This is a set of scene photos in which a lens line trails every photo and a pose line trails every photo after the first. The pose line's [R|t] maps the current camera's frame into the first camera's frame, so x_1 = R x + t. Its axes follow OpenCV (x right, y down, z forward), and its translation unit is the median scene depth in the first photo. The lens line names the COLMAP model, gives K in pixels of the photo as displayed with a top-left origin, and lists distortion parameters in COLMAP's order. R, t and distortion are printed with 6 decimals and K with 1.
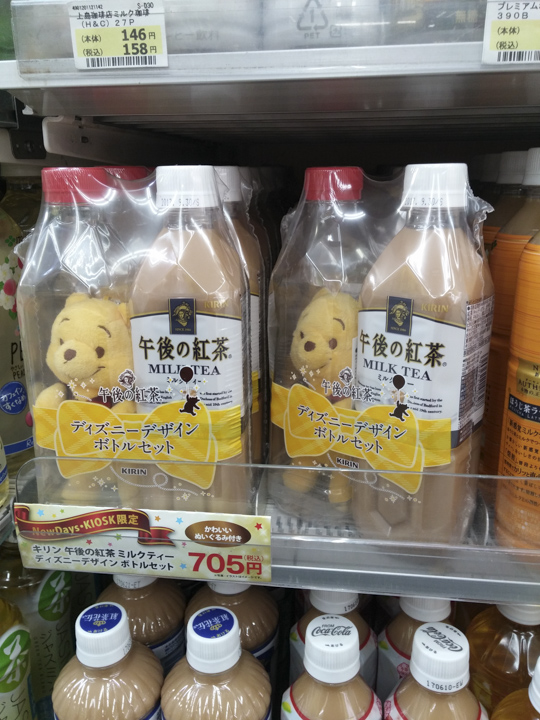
lens RADIAL K [[602.1, 0, 270.4], [0, 602.1, 358.9], [0, 0, 1]] dist [0.057422, -0.003599]
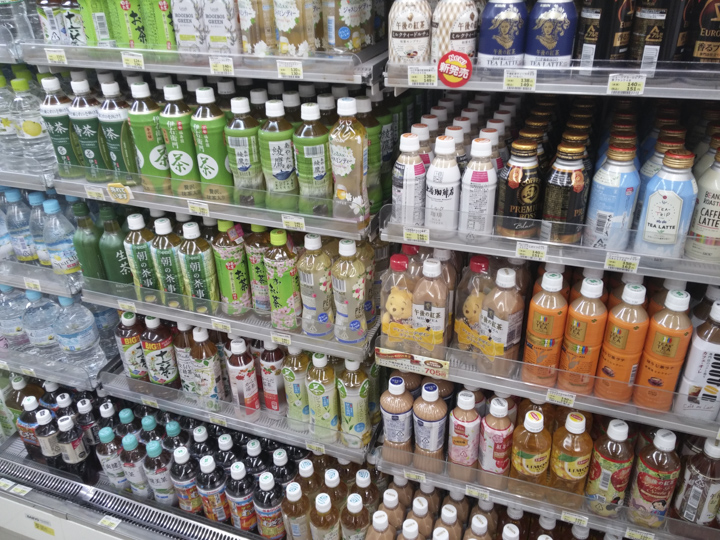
lens RADIAL K [[602.1, 0, 359.4], [0, 602.1, 270.3], [0, 0, 1]] dist [0.057422, -0.003599]
pose [[0.970364, 0.100697, -0.219667, 0.201543], [-0.047253, 0.970561, 0.236174, -1.008856], [0.236982, -0.218795, 0.946556, -2.201214]]
